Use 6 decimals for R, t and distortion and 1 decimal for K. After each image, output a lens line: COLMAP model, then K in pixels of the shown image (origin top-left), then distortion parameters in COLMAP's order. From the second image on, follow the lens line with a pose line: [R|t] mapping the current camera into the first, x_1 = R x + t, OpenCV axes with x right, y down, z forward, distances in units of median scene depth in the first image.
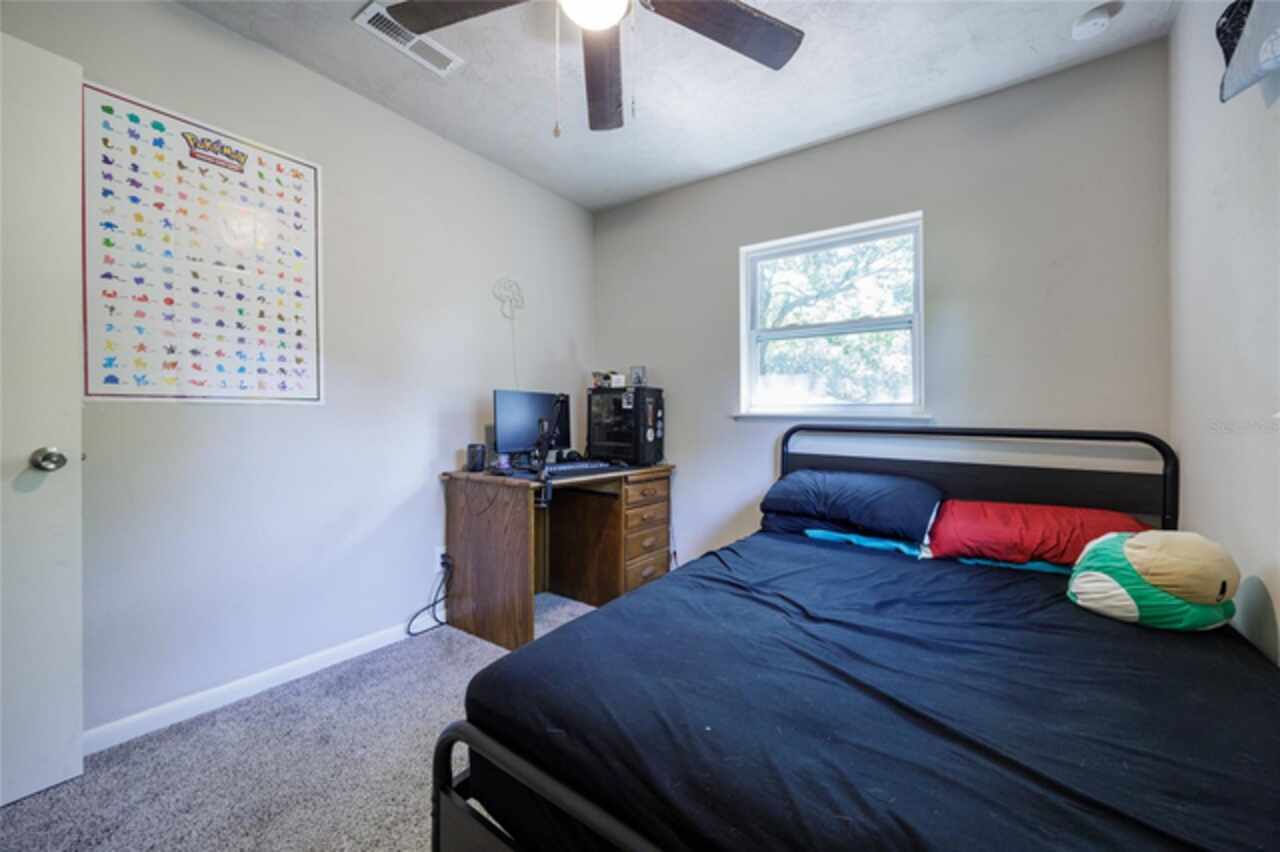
lens RADIAL K [[496.0, 0, 676.4], [0, 496.0, 424.7], [0, 0, 1]] dist [-0.003136, -0.000122]
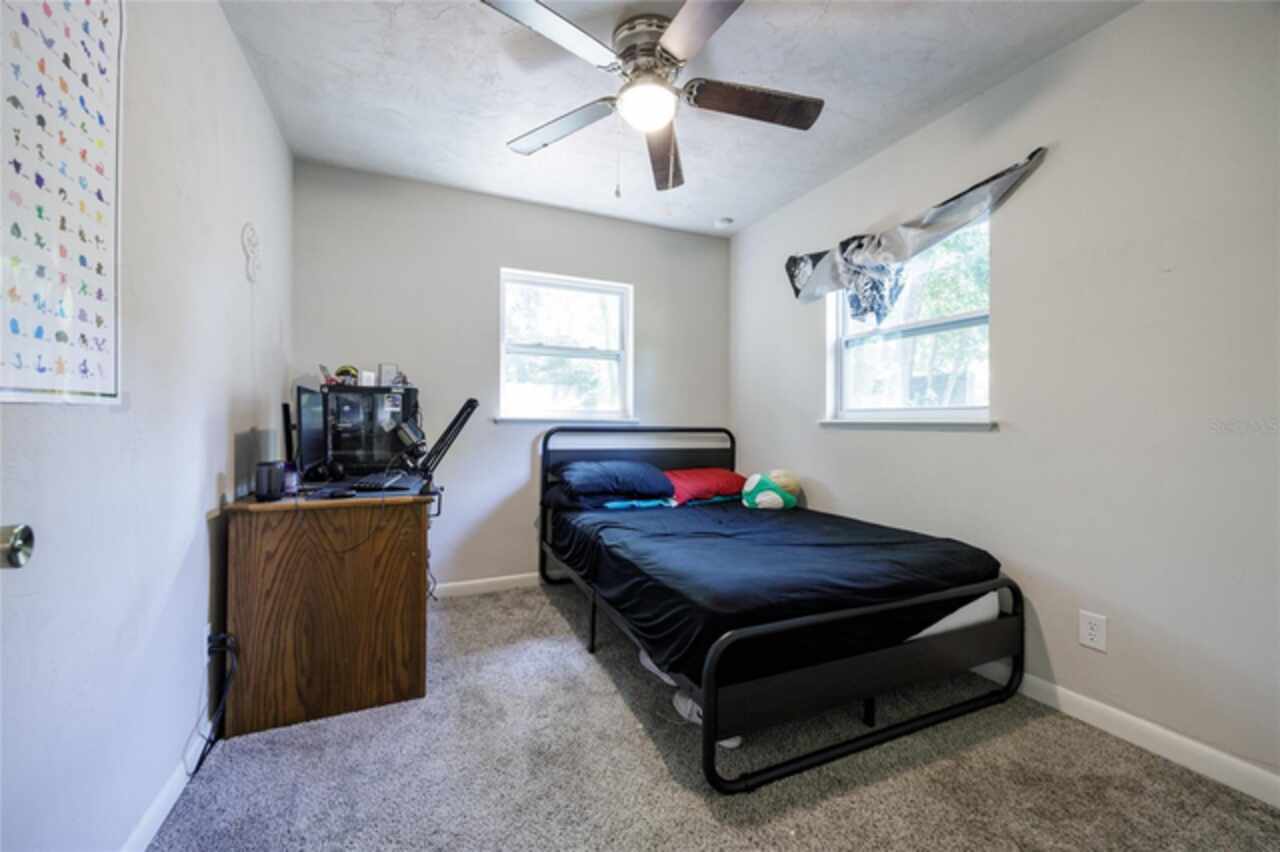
lens RADIAL K [[509.4, 0, 622.6], [0, 509.4, 423.6], [0, 0, 1]] dist [0.000608, 0.000000]
pose [[0.516633, -0.011146, 0.856135, -0.889406], [0.009582, 0.999928, 0.007236, -0.017928], [-0.856154, 0.004465, 0.516702, 0.227382]]
